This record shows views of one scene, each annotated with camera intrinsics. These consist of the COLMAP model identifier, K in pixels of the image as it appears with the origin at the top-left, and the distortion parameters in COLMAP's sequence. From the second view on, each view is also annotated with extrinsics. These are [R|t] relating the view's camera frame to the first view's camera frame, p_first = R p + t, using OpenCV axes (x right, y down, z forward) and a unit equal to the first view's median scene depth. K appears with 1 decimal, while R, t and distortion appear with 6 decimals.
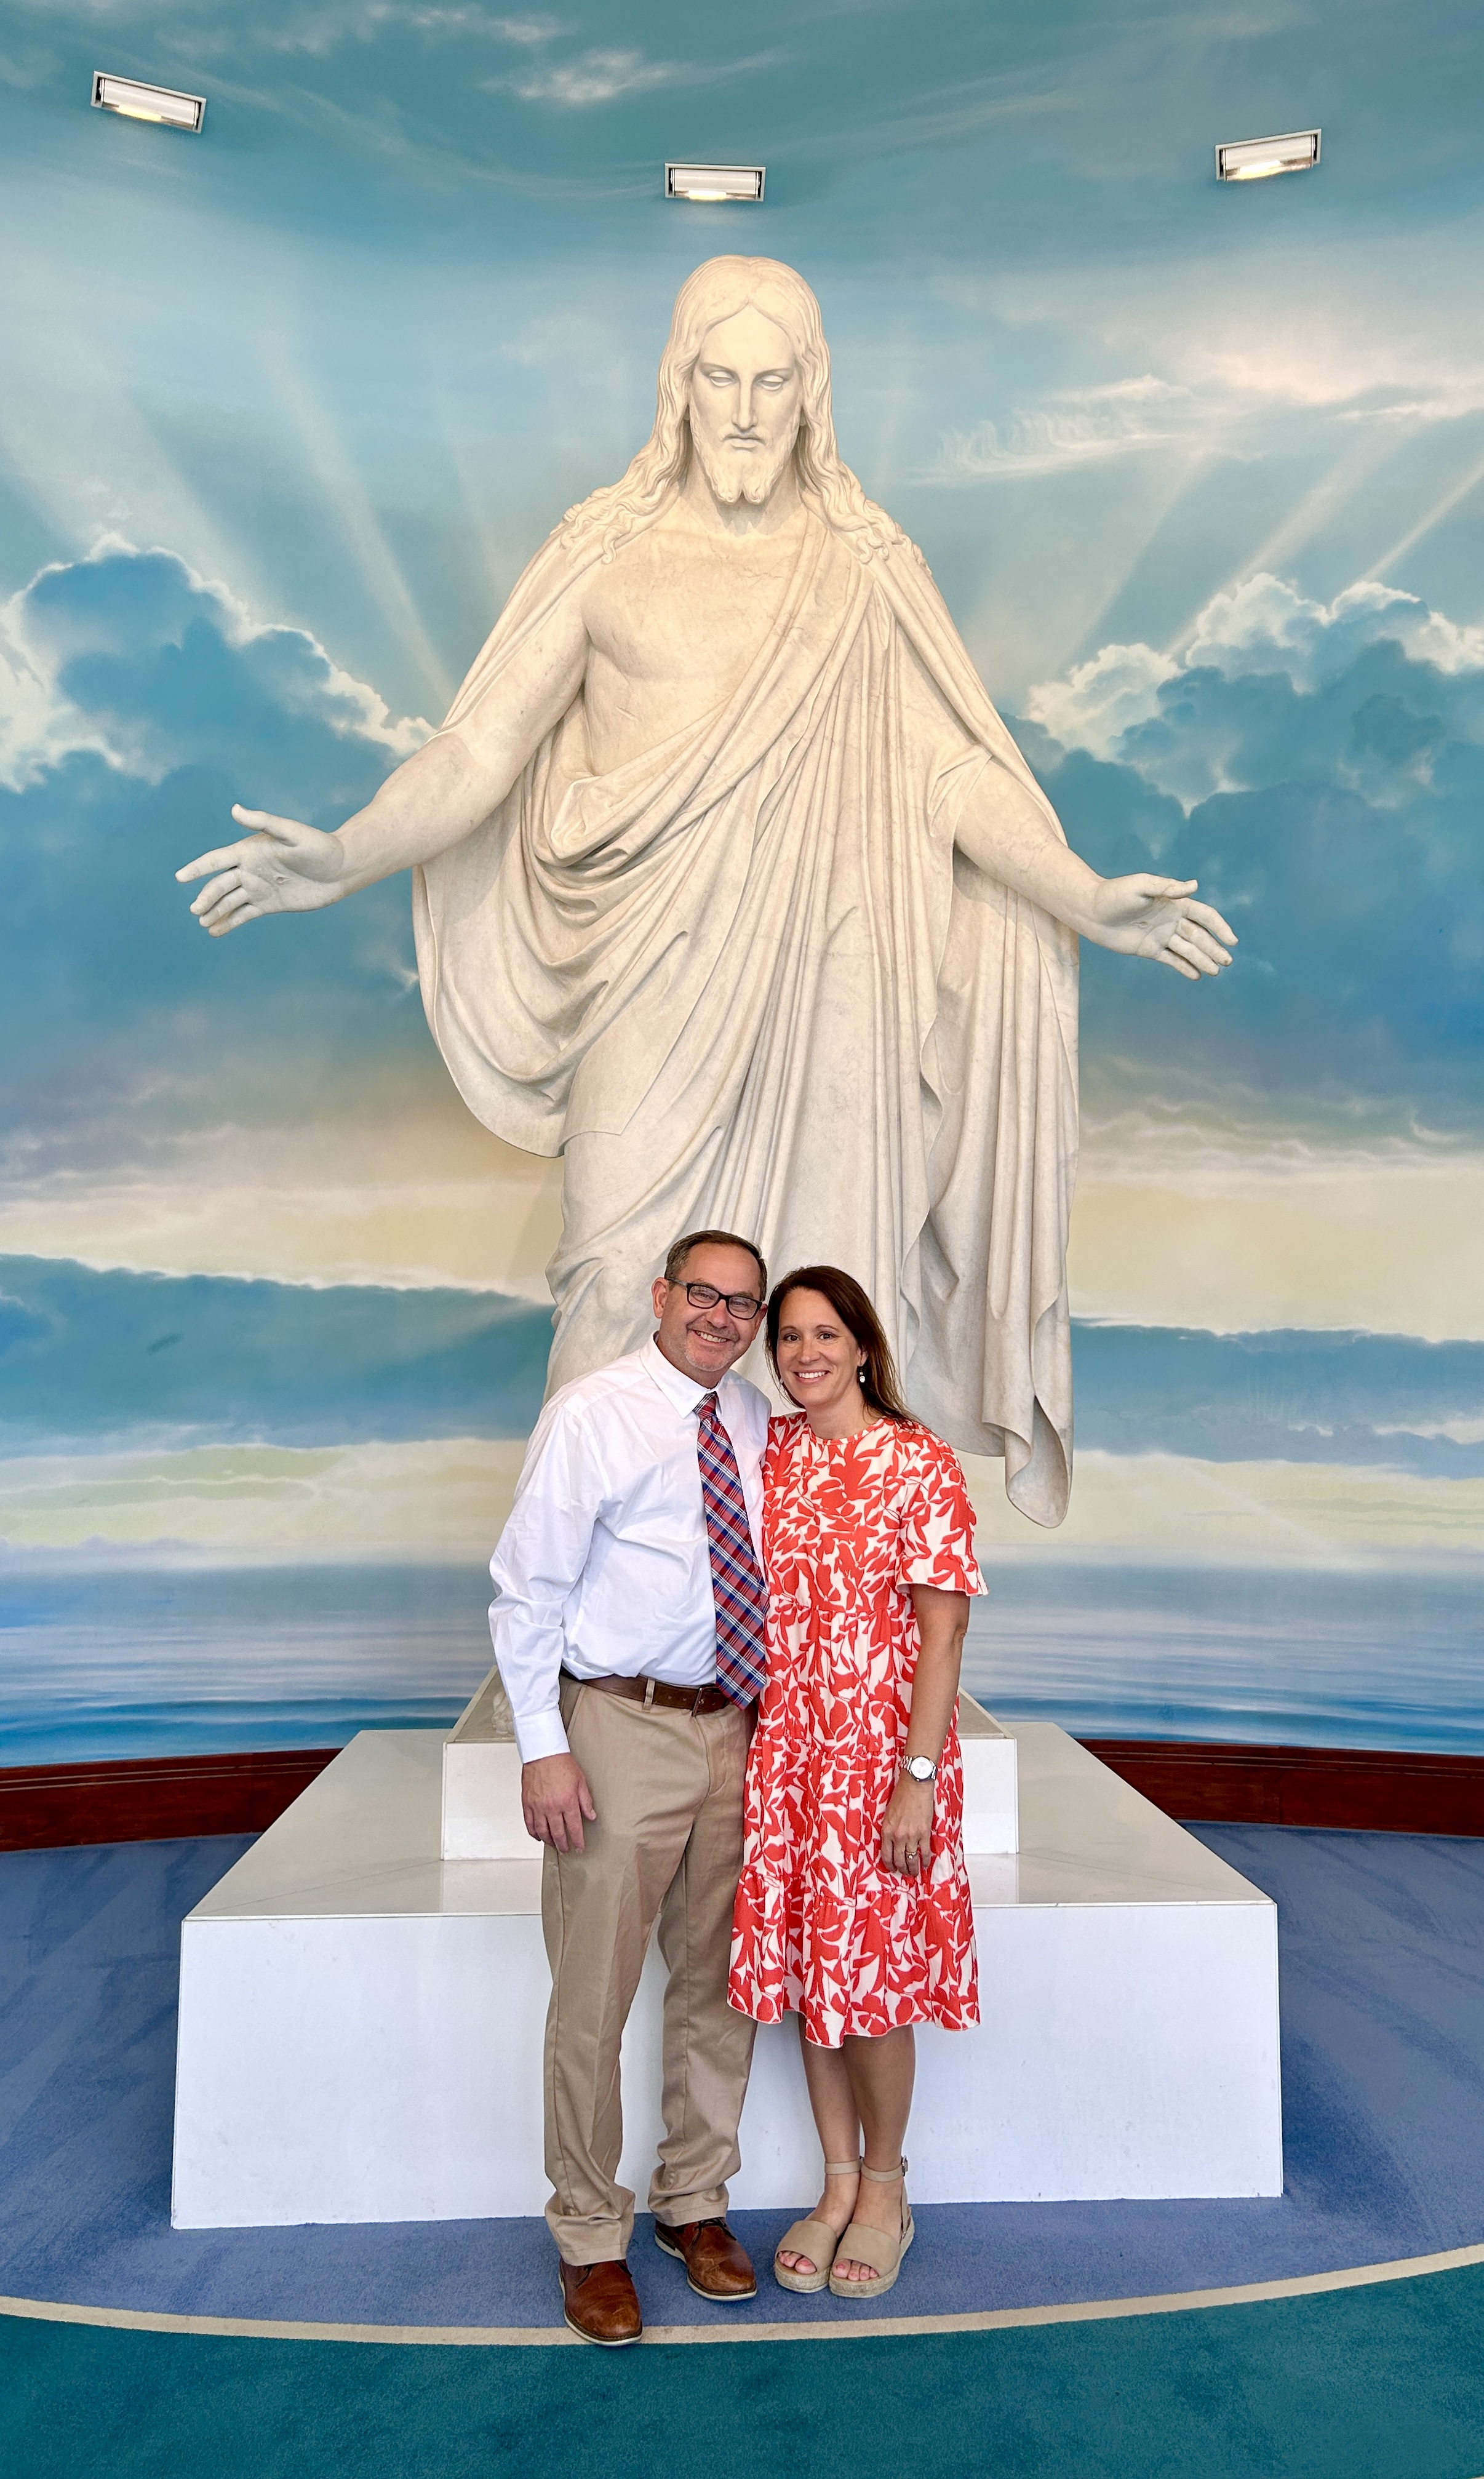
lens RADIAL K [[1838.4, 0, 742.0], [0, 1838.4, 1239.5], [0, 0, 1]] dist [0.038631, -0.055771]
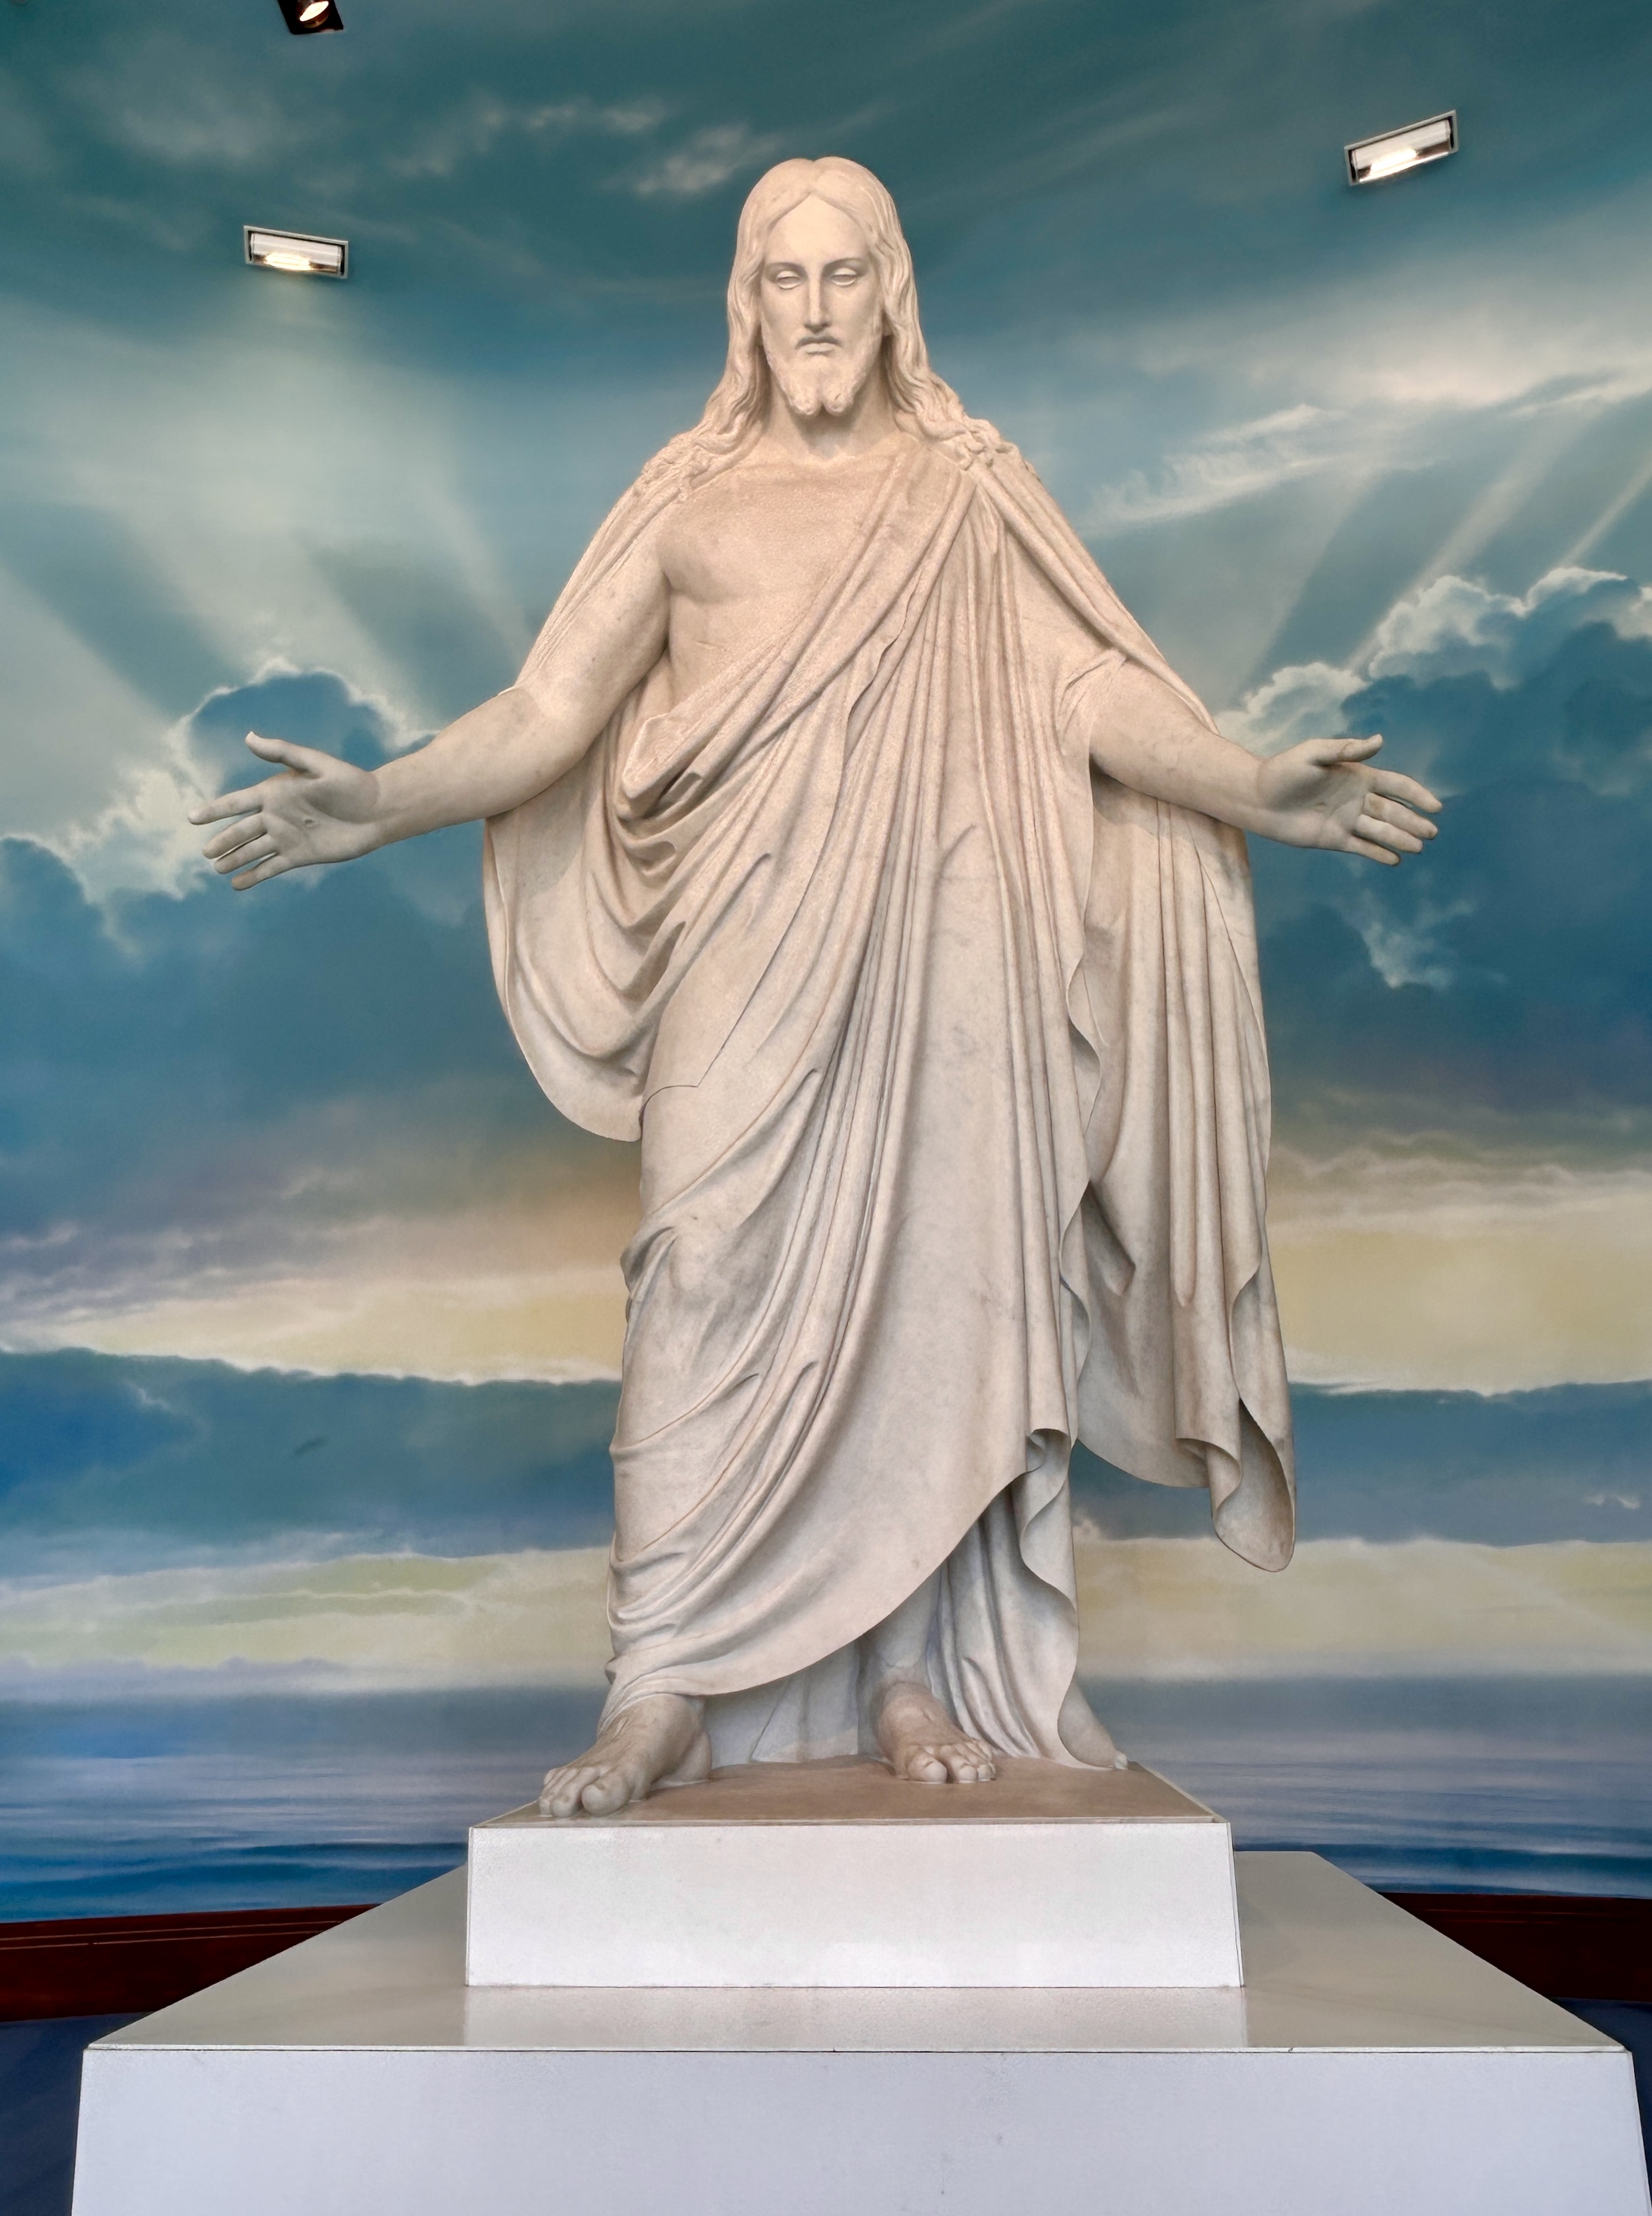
lens RADIAL K [[1792.1, 0, 702.3], [0, 1792.1, 1108.9], [0, 0, 1]] dist [-0.002331, -0.009499]
pose [[0.987273, -0.059120, -0.147635, 0.035316], [0.033458, 0.984772, -0.170602, 0.058454], [0.155473, 0.163491, 0.974217, 0.129942]]
